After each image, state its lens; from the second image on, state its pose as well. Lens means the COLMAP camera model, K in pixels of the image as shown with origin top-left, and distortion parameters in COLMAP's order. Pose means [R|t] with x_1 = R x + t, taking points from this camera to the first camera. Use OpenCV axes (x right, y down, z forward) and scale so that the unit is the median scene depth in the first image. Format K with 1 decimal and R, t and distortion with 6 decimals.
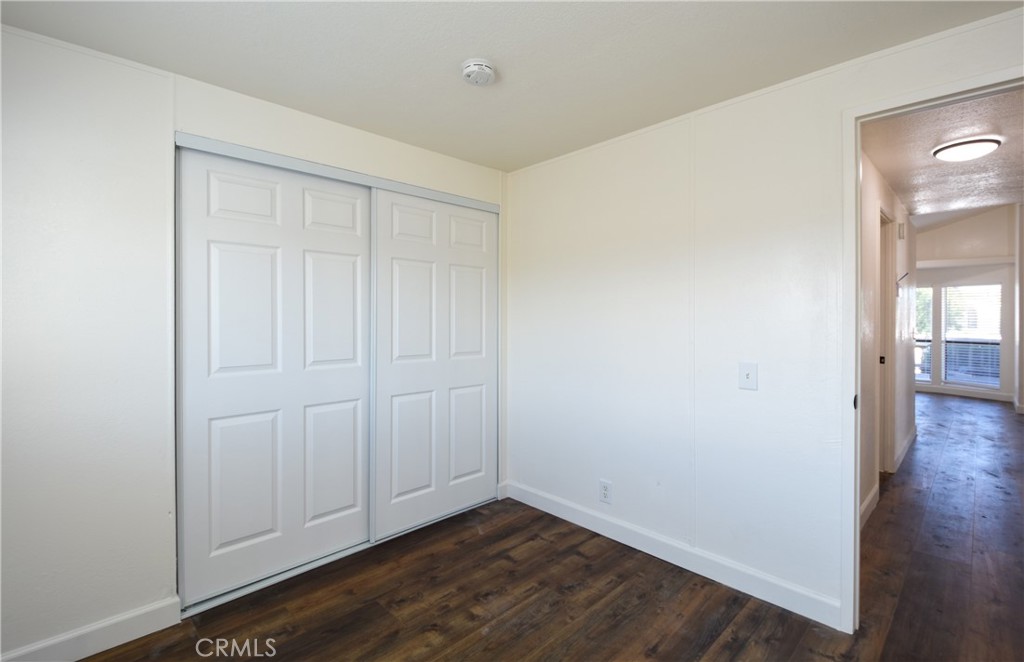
lens RADIAL K [[463.4, 0, 545.8], [0, 463.4, 317.1], [0, 0, 1]] dist [-0.001843, -0.002906]
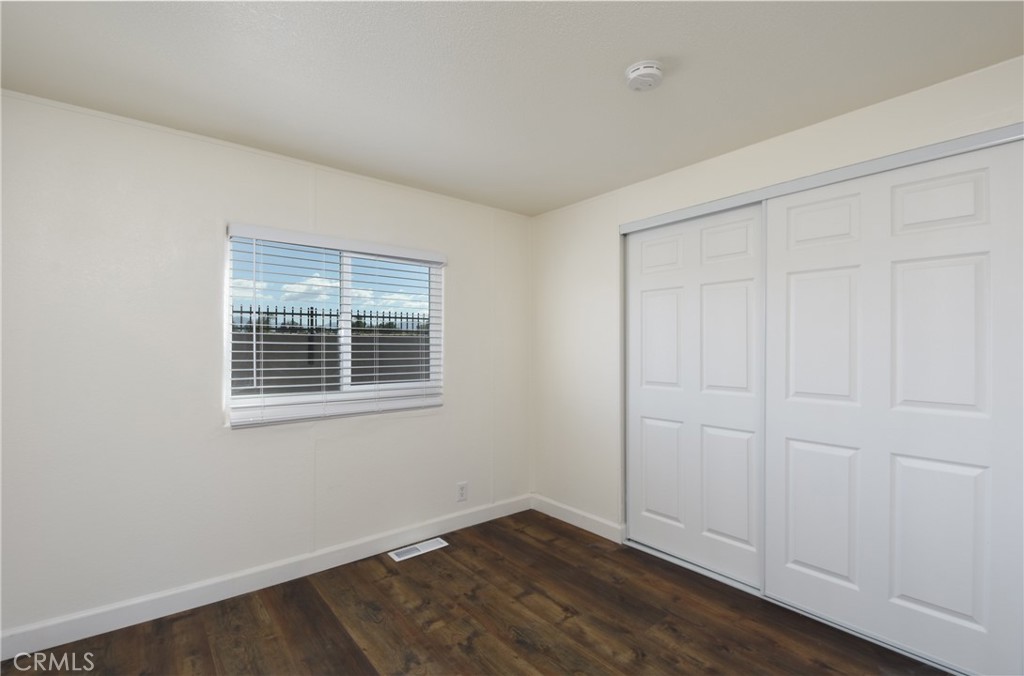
lens RADIAL K [[455.1, 0, 512.7], [0, 455.1, 342.1], [0, 0, 1]] dist [0.007618, -0.010602]
pose [[-0.134891, -0.012759, -0.990778, 0.655042], [-0.004086, 0.999916, -0.012321, 0.009697], [0.990852, 0.002386, -0.134931, 0.726094]]
